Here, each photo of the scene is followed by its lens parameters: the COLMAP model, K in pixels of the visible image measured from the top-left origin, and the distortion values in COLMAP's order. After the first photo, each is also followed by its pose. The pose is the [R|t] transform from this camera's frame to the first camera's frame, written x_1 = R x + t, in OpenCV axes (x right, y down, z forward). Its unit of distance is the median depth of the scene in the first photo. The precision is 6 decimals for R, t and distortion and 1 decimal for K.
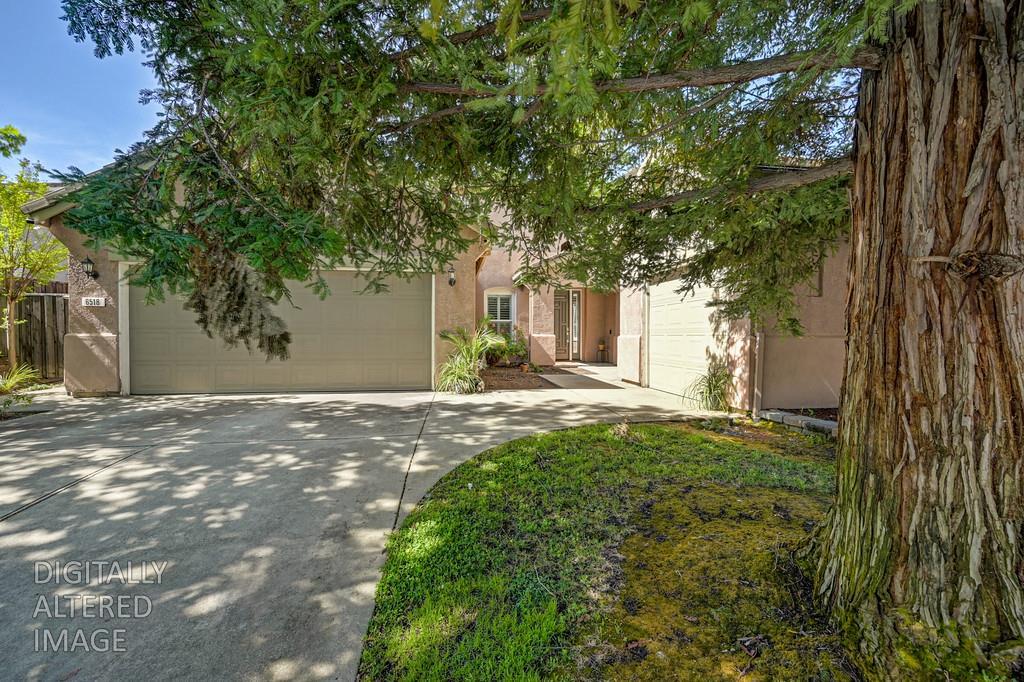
lens RADIAL K [[398.6, 0, 514.4], [0, 398.6, 345.8], [0, 0, 1]] dist [-0.000650, 0.000070]
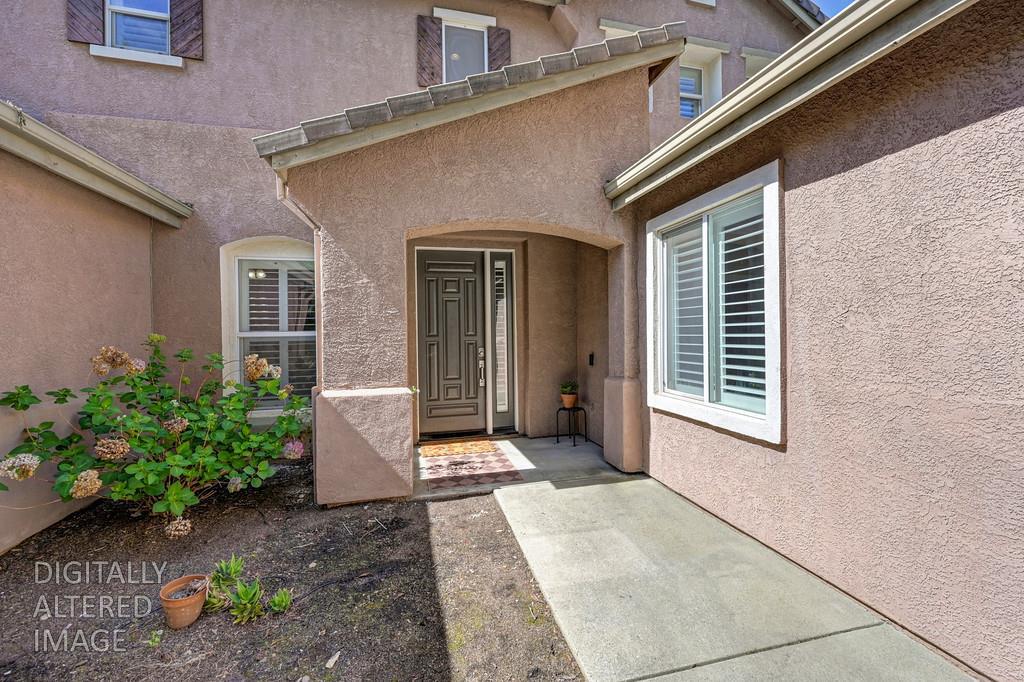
lens RADIAL K [[406.8, 0, 512.0], [0, 406.8, 341.0], [0, 0, 1]] dist [0.000679, 0.000212]
pose [[0.995586, -0.017808, 0.092152, 0.241826], [0.018133, 0.999832, -0.002689, -0.096985], [-0.092089, 0.004349, 0.995741, 1.147588]]
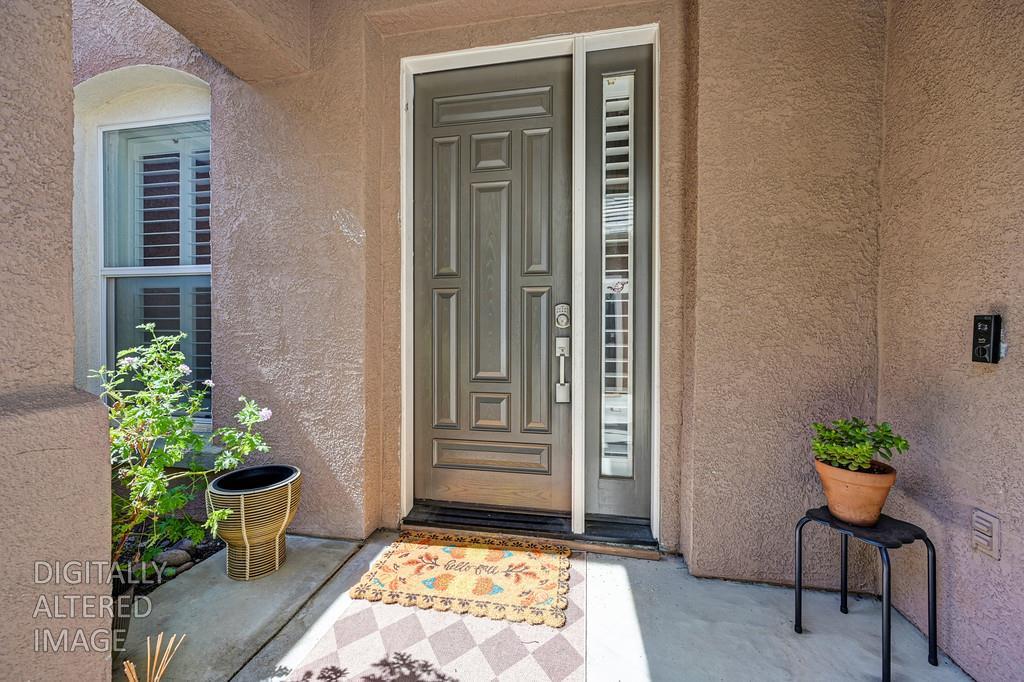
lens RADIAL K [[400.7, 0, 509.6], [0, 400.7, 333.6], [0, 0, 1]] dist [-0.000214, 0.000091]
pose [[0.943273, 0.004730, -0.331984, 0.314779], [-0.011983, 0.999732, -0.019803, -0.060775], [0.331802, 0.022658, 0.943077, 1.616205]]
